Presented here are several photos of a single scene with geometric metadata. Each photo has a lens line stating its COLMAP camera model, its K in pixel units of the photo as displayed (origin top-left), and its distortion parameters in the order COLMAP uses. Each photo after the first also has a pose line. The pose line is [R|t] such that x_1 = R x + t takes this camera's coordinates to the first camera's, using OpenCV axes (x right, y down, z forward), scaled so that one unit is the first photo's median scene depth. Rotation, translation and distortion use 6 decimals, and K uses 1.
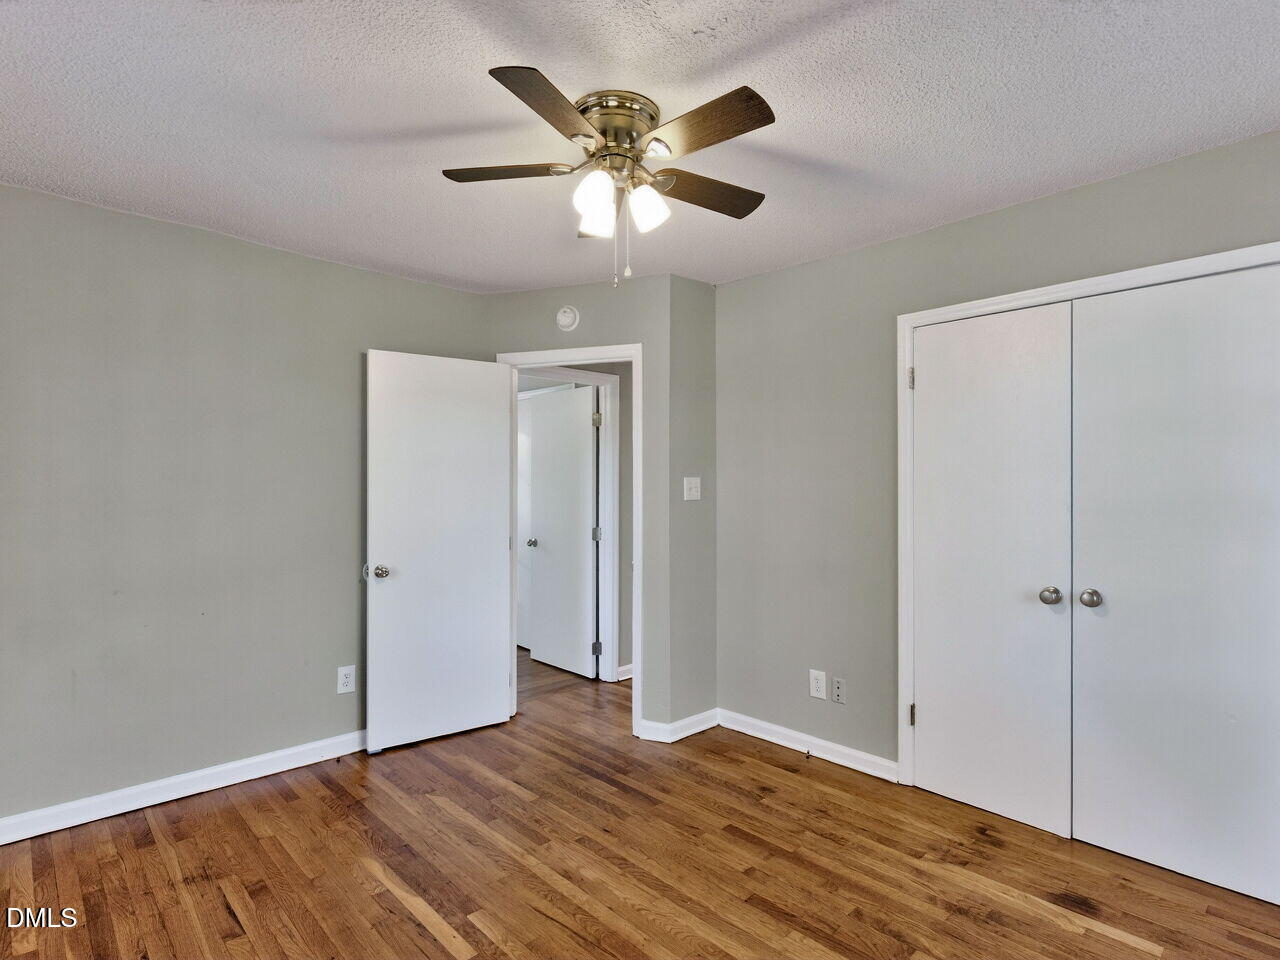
lens RADIAL K [[717.5, 0, 640.0], [0, 717.5, 480.0], [0, 0, 1]] dist [-0.001828, -0.001984]
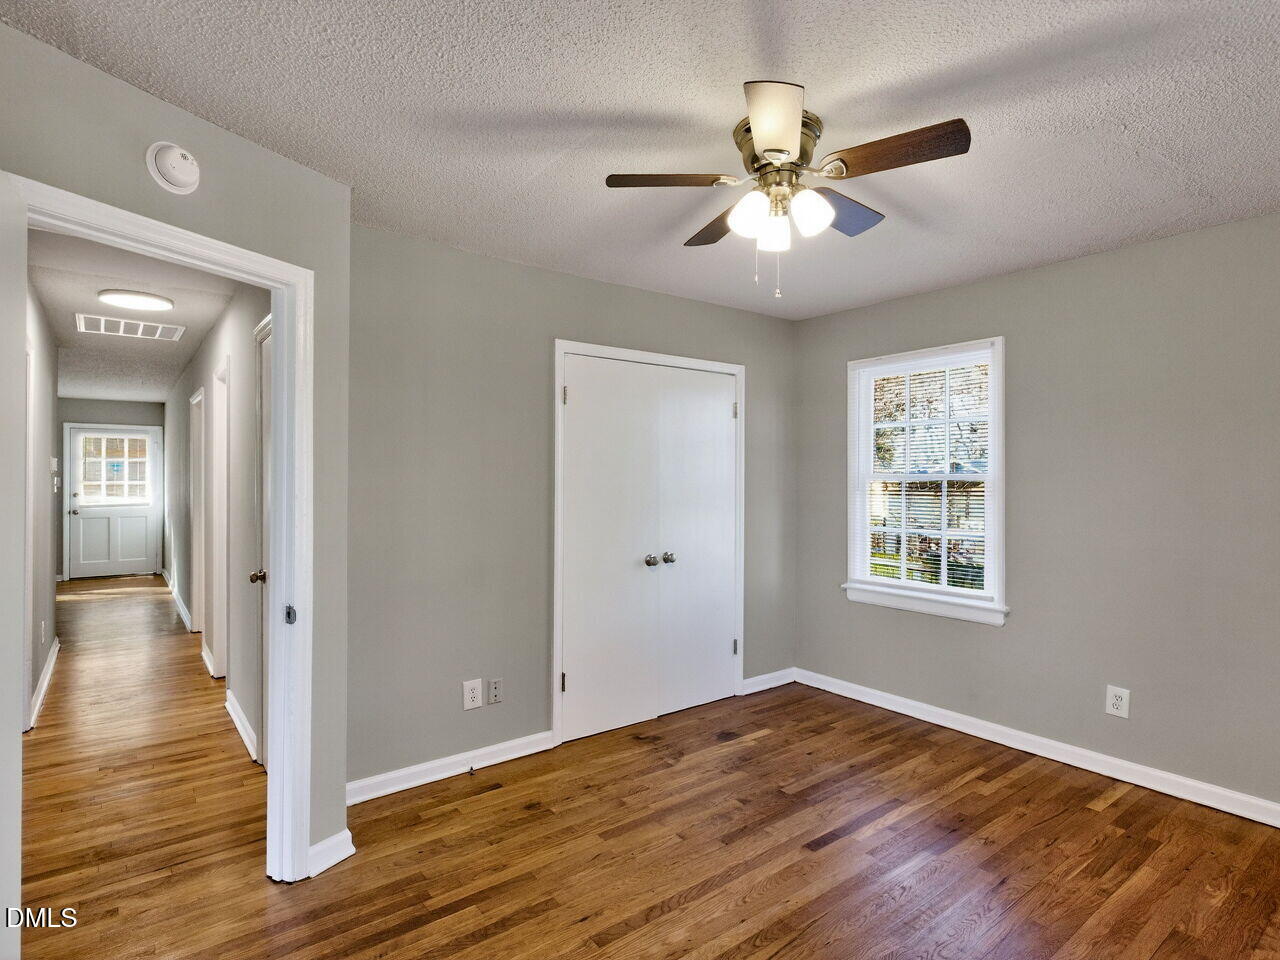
lens RADIAL K [[680.1, 0, 640.0], [0, 680.1, 480.0], [0, 0, 1]] dist [-0.002741, -0.001595]
pose [[0.067132, 0.006915, 0.997720, -0.770709], [-0.002120, 0.999975, -0.006788, 0.004453], [-0.997742, -0.001660, 0.067145, 0.854065]]
